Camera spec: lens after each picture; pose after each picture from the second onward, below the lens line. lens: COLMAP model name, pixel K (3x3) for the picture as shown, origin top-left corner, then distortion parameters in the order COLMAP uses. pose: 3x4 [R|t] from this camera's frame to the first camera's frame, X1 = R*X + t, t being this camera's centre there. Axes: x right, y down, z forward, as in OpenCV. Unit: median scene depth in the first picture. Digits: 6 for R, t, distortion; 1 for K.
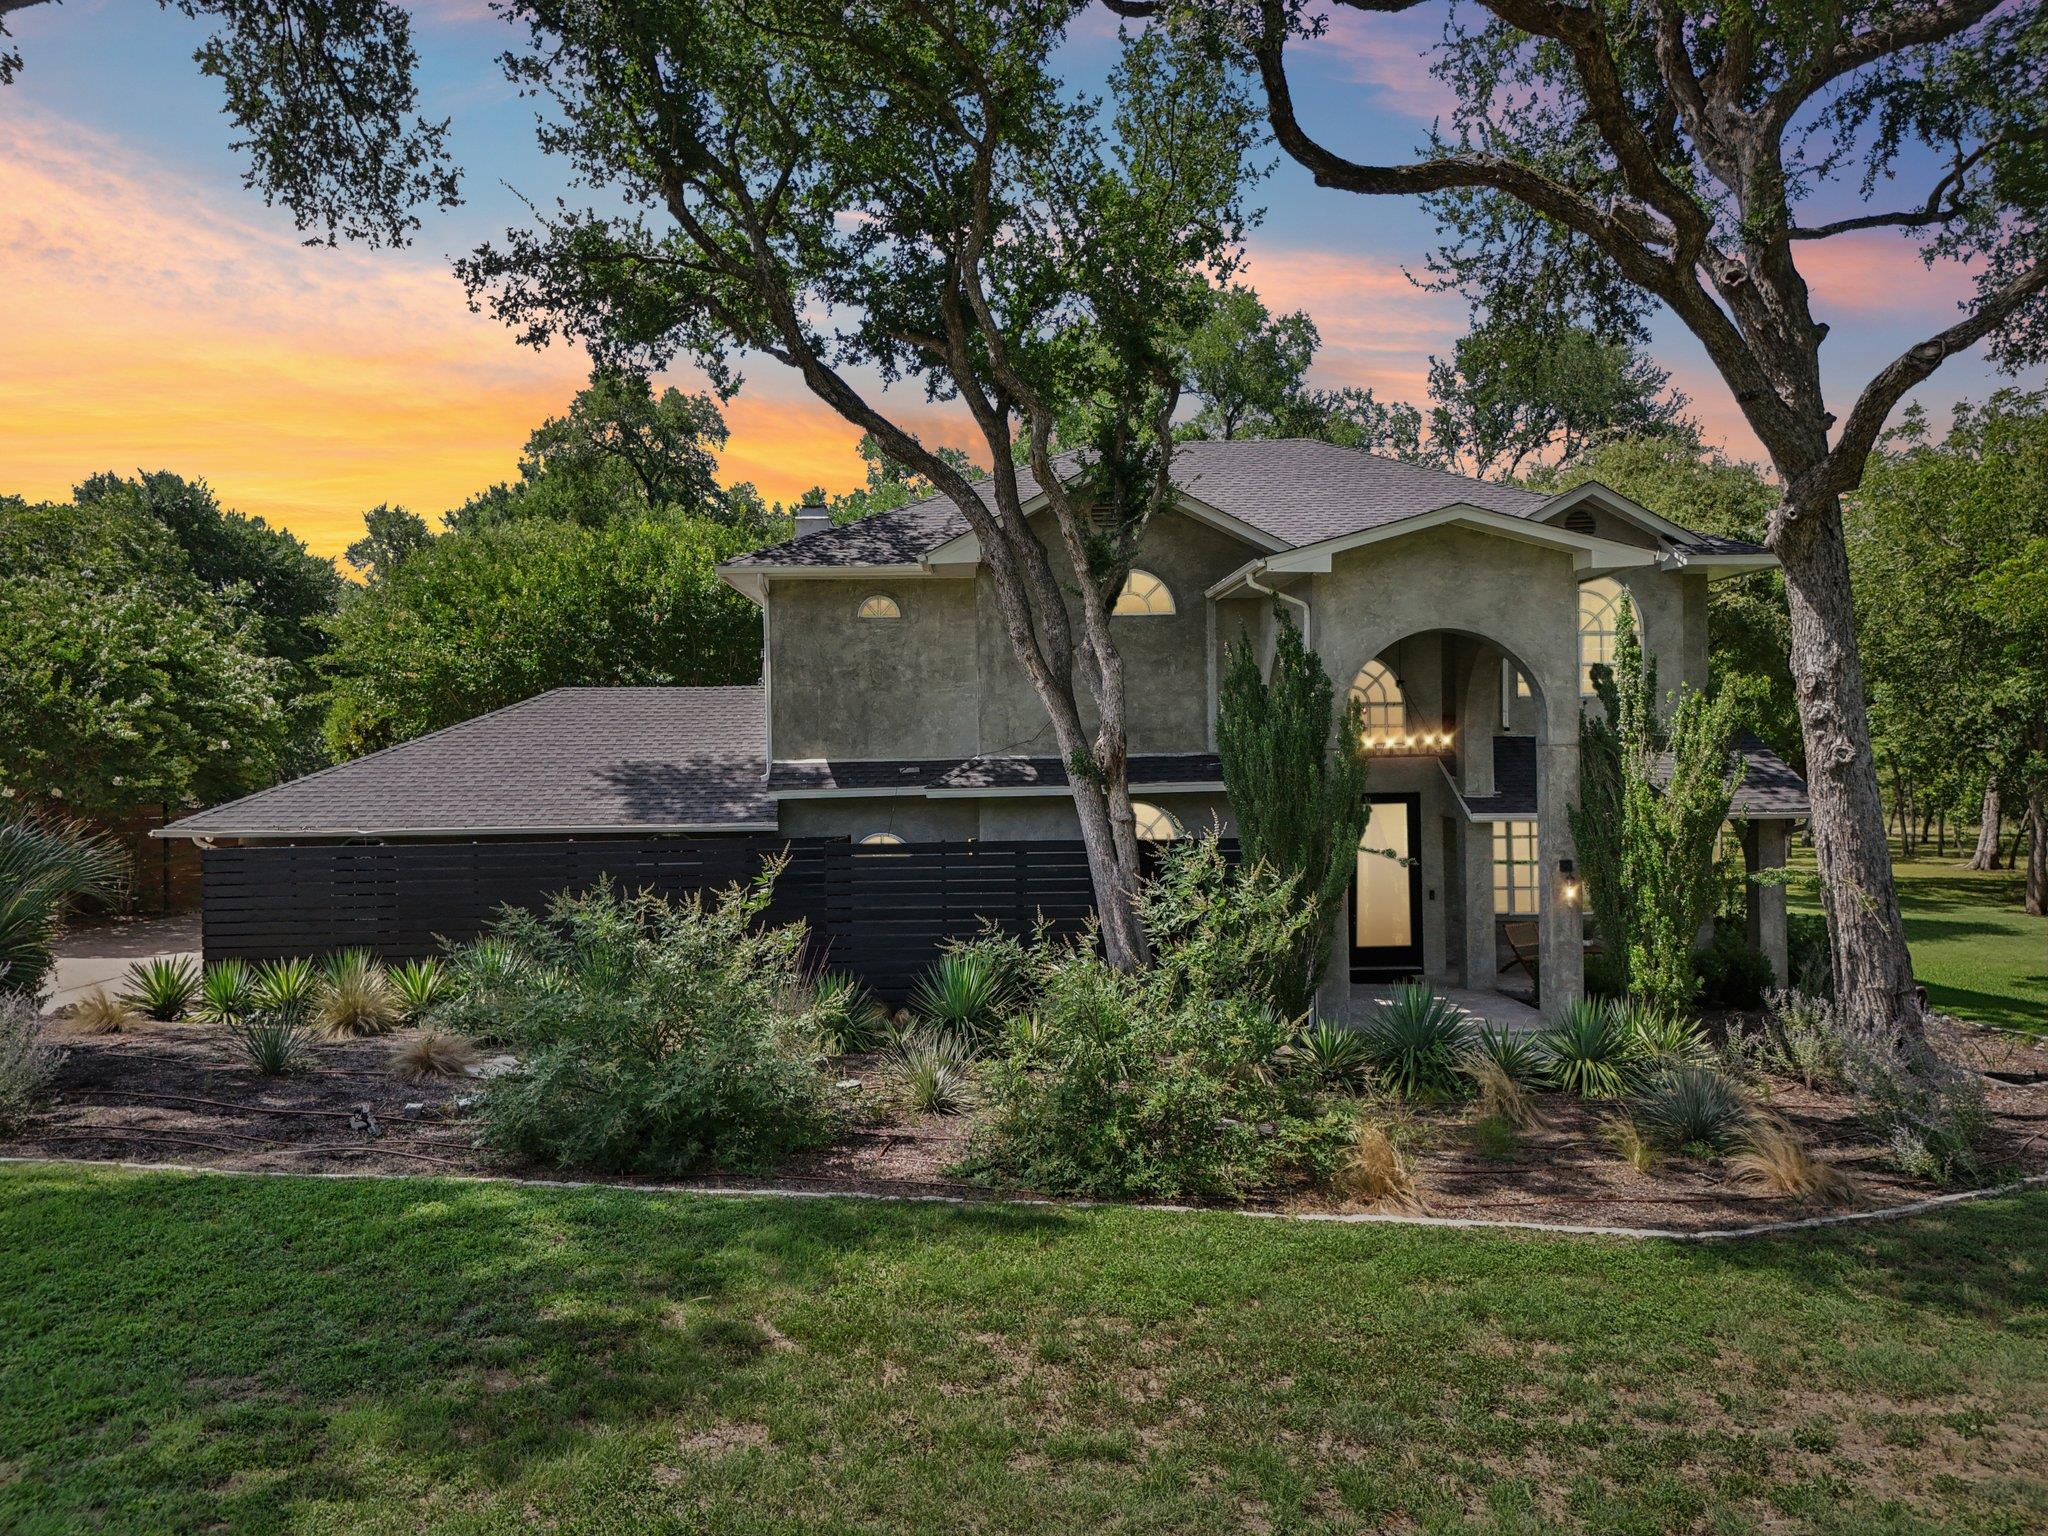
lens RADIAL K [[1574.4, 0, 1024.4], [0, 1574.4, 768.1], [0, 0, 1]] dist [0.053140, 0.011555]
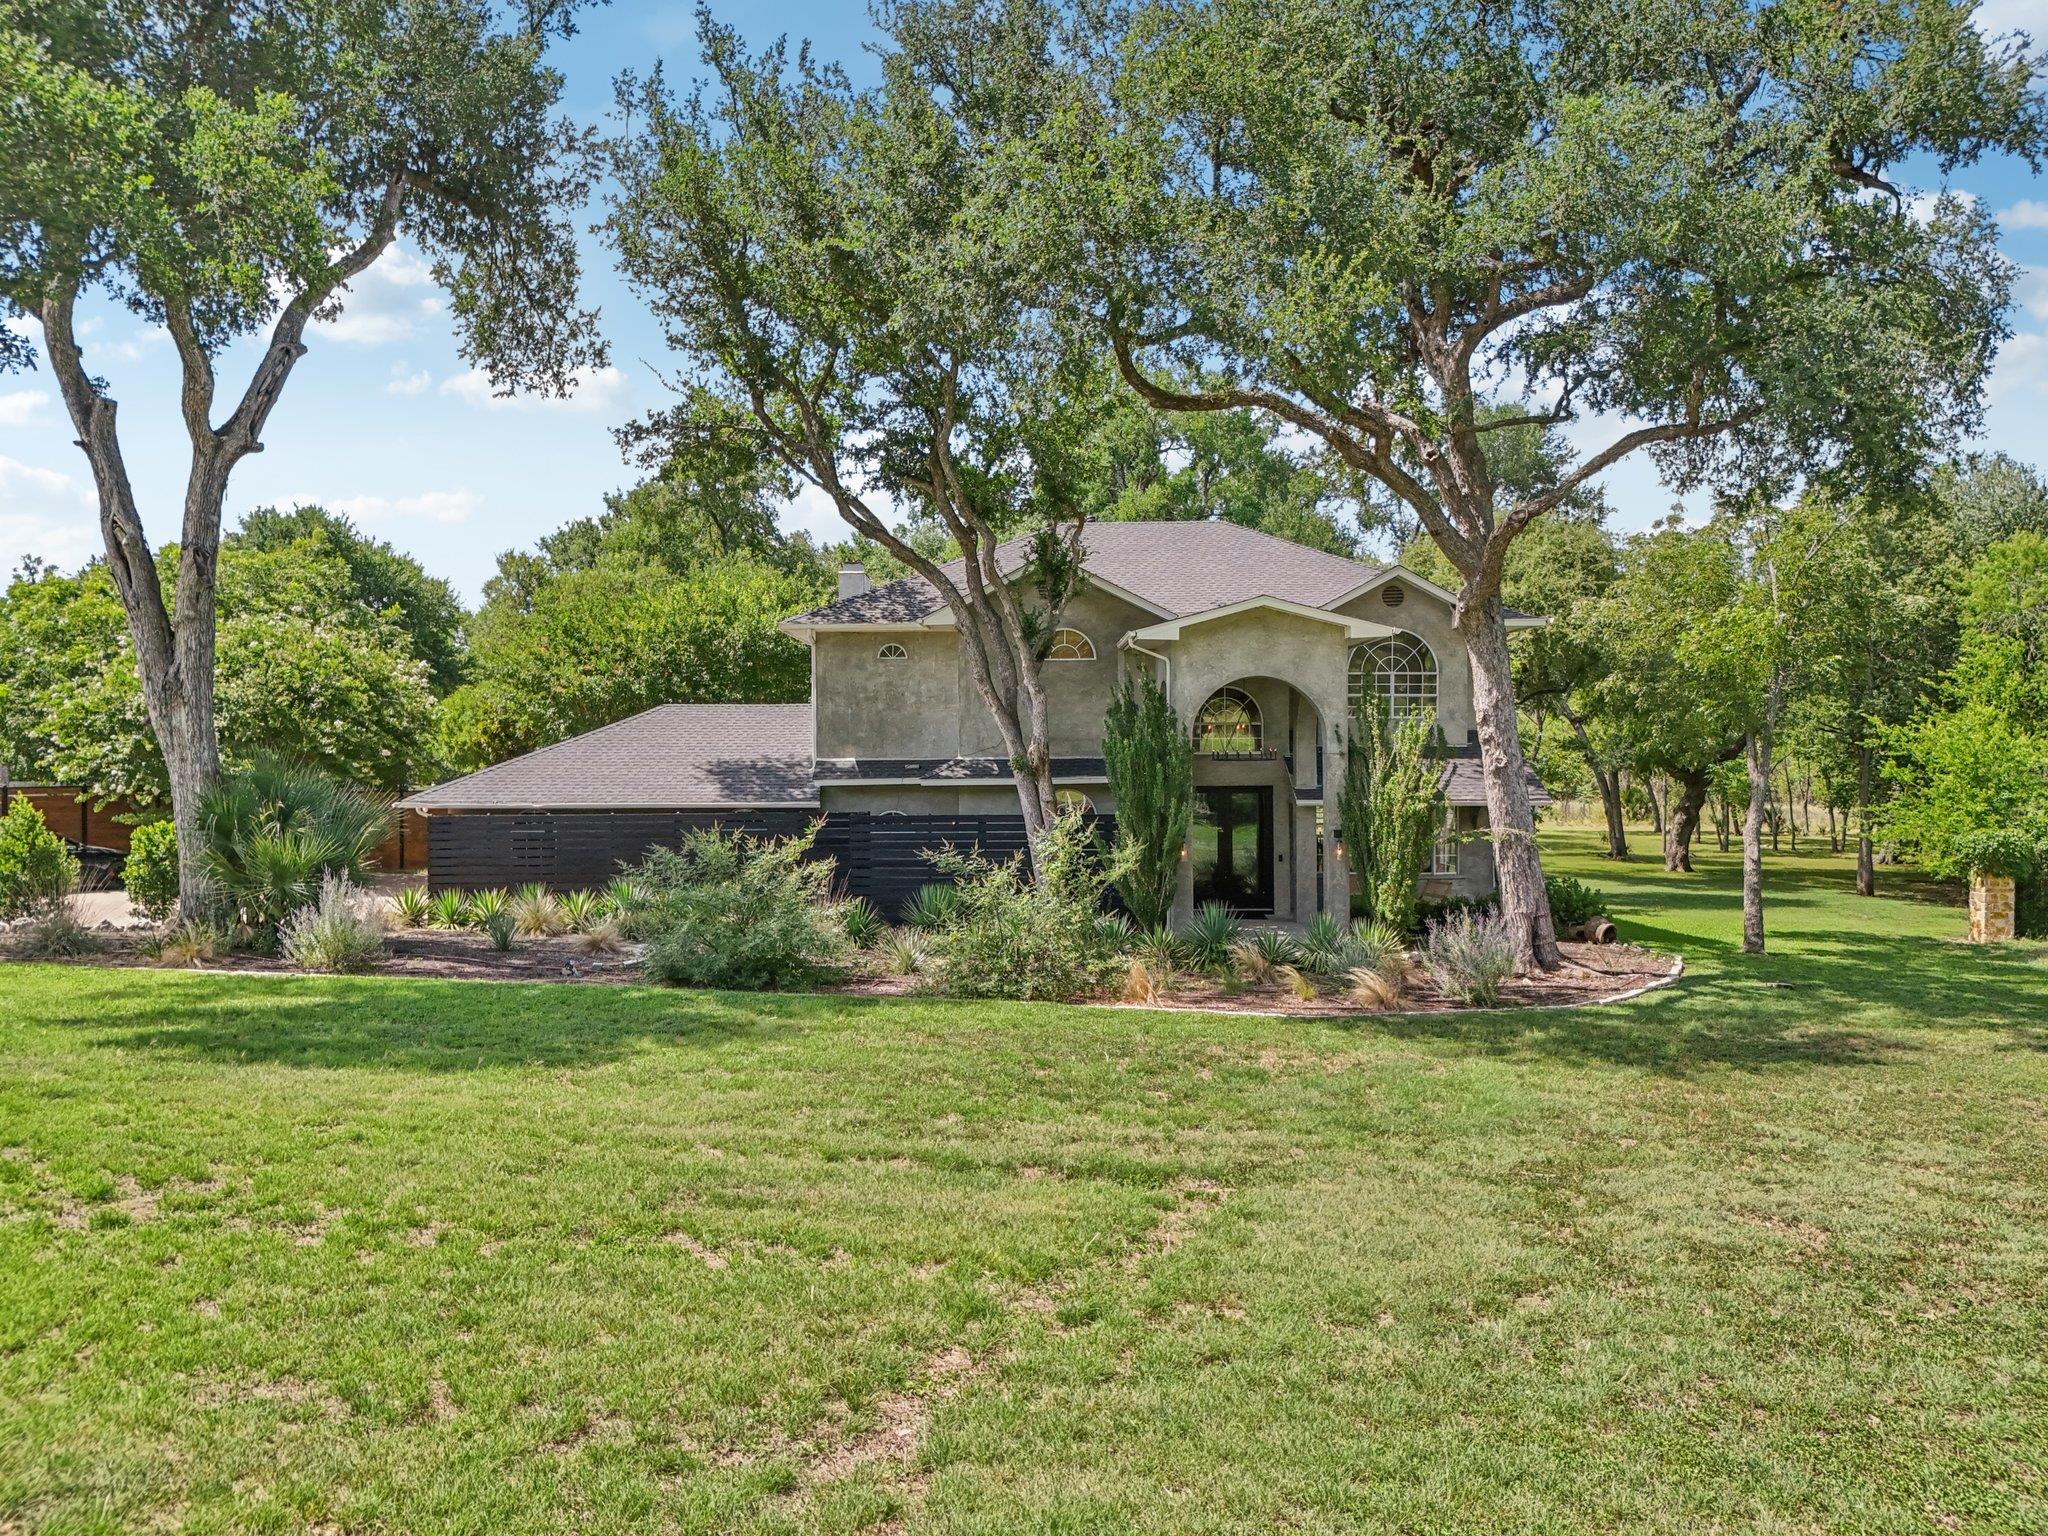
lens RADIAL K [[1574.4, 0, 1024.7], [0, 1574.4, 754.5], [0, 0, 1]] dist [0.053140, 0.011555]
pose [[0.999393, 0.009987, -0.033376, 0.080421], [-0.010261, 0.999915, -0.008059, 0.001070], [0.033293, 0.008397, 0.999410, -0.446658]]
